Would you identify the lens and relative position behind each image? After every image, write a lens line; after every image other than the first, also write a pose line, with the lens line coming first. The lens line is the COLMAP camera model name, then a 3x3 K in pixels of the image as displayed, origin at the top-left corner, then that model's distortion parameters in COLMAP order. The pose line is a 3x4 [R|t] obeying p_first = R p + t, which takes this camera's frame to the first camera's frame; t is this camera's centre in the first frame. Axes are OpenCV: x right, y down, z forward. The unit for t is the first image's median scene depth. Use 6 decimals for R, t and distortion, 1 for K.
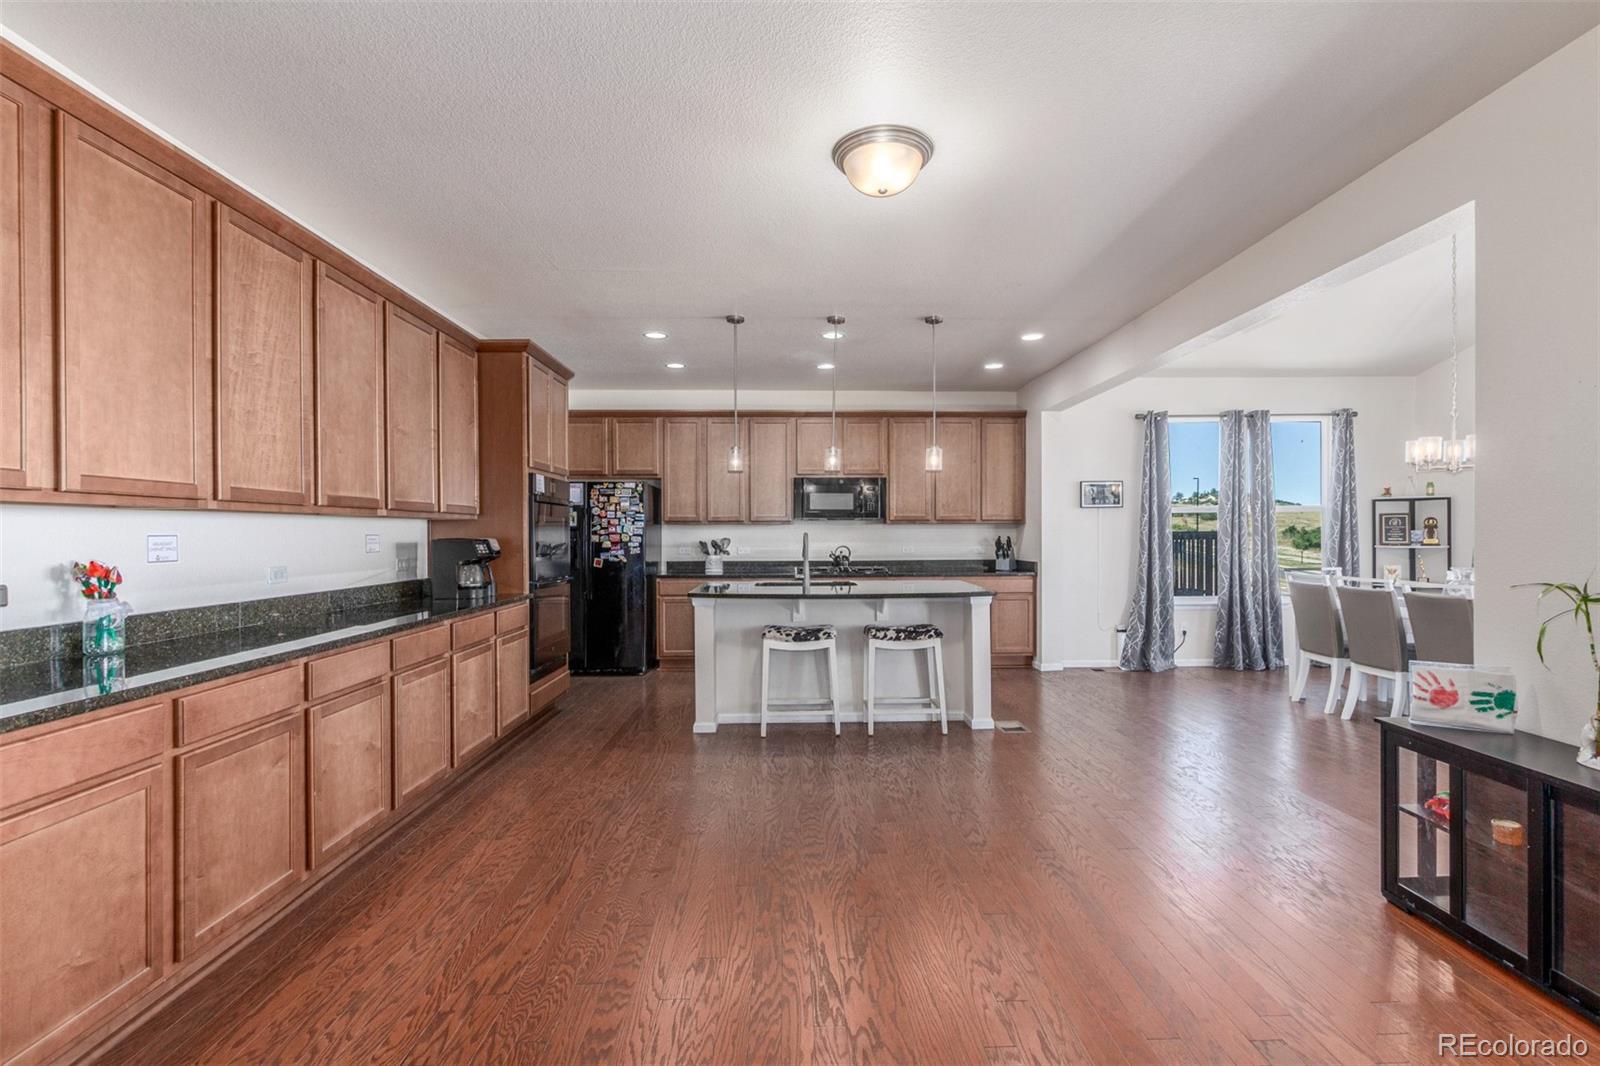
lens RADIAL K [[730.7, 0, 808.7], [0, 730.7, 532.6], [0, 0, 1]] dist [0.005513, 0.000059]
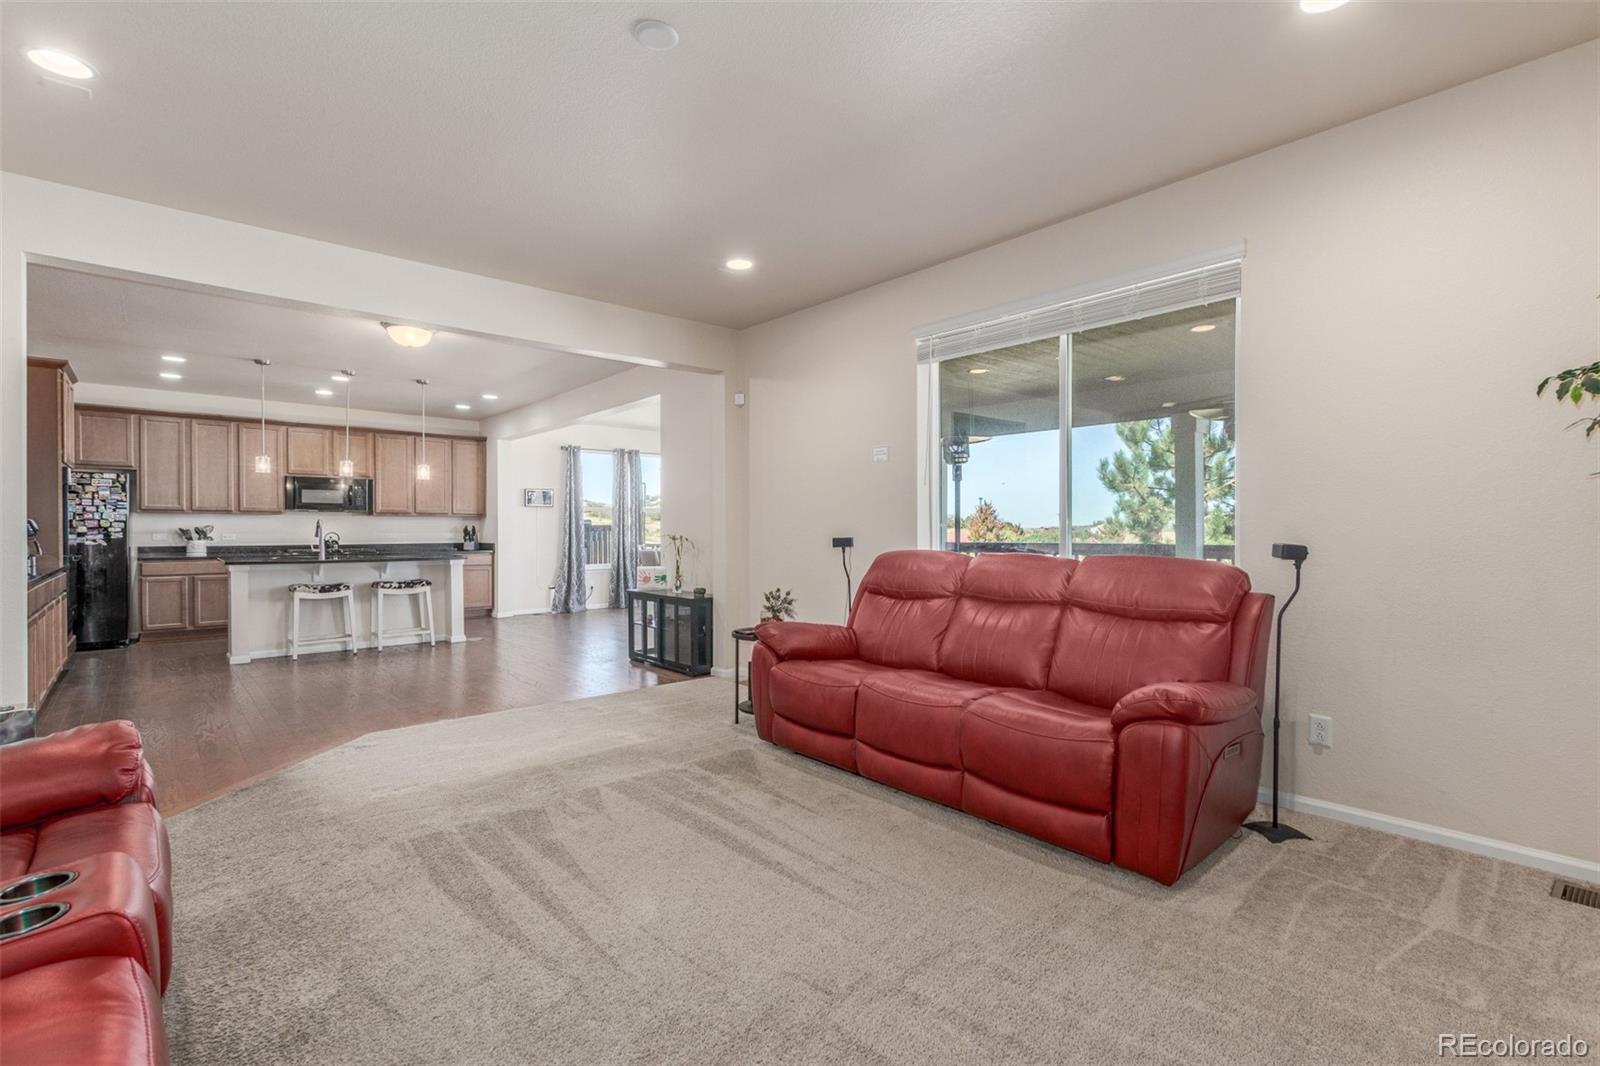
lens RADIAL K [[730.7, 0, 805.0], [0, 730.7, 540.7], [0, 0, 1]] dist [0.005513, 0.000059]
pose [[0.766022, -0.006035, 0.642786, -0.174685], [-0.001813, 0.999932, 0.011549, 0.020398], [-0.642812, -0.010012, 0.765958, -0.596374]]
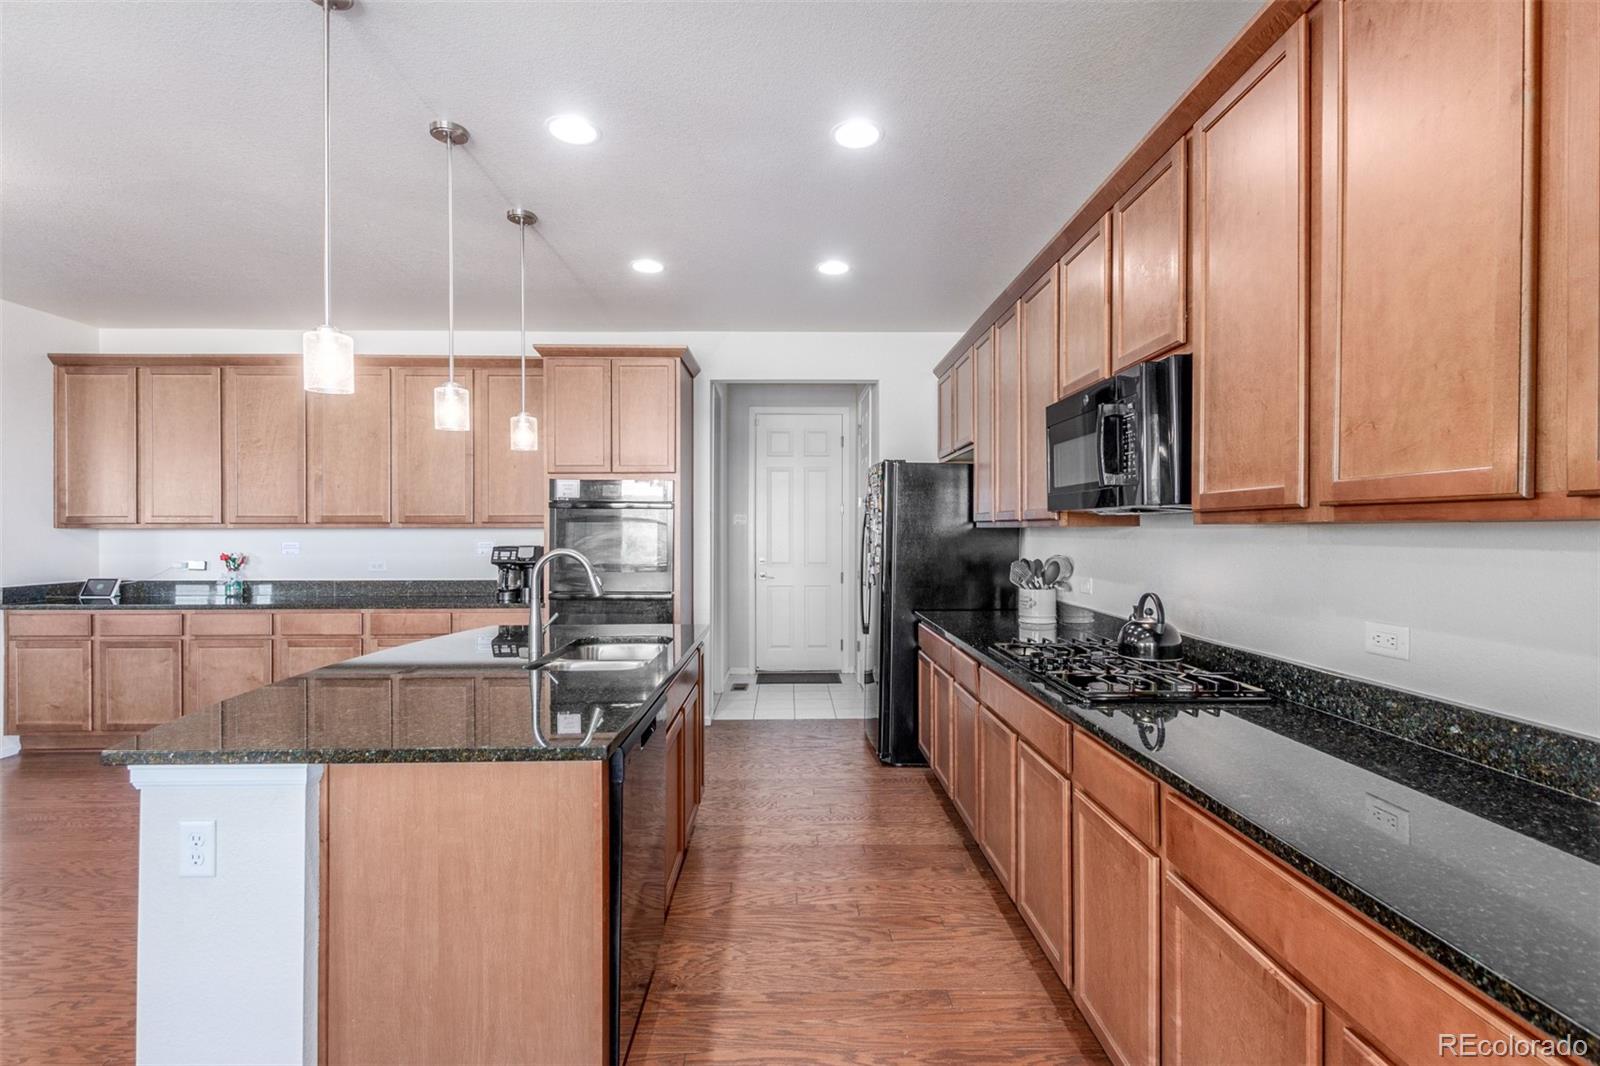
lens RADIAL K [[730.7, 0, 804.5], [0, 730.7, 534.4], [0, 0, 1]] dist [0.005513, 0.000059]
pose [[-0.007848, 0.008291, -0.999935, 0.466229], [0.000217, 0.999966, 0.008289, -0.013325], [0.999969, -0.000152, -0.007850, 1.067634]]
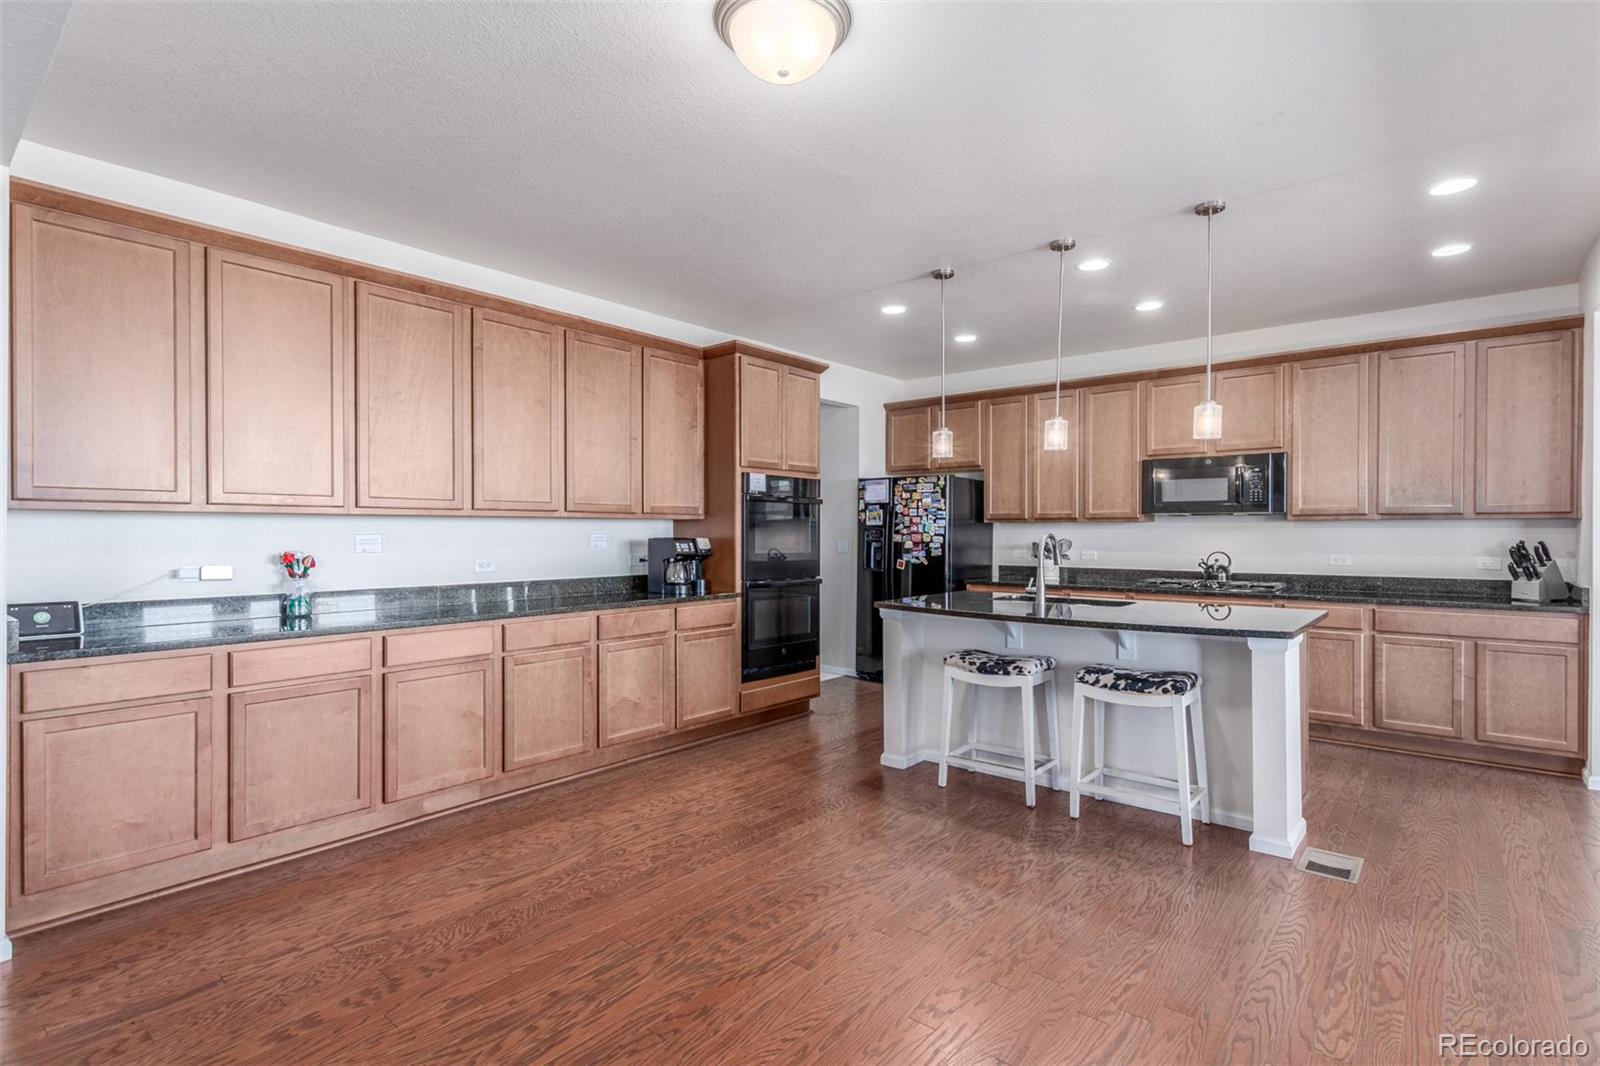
lens RADIAL K [[776.3, 0, 809.8], [0, 776.3, 532.5], [0, 0, 1]] dist [0.013863, 0.000061]
pose [[0.750256, 0.003935, -0.661135, 0.313118], [-0.002625, 0.999992, 0.002972, -0.002257], [0.661142, -0.000494, 0.750261, 0.206425]]
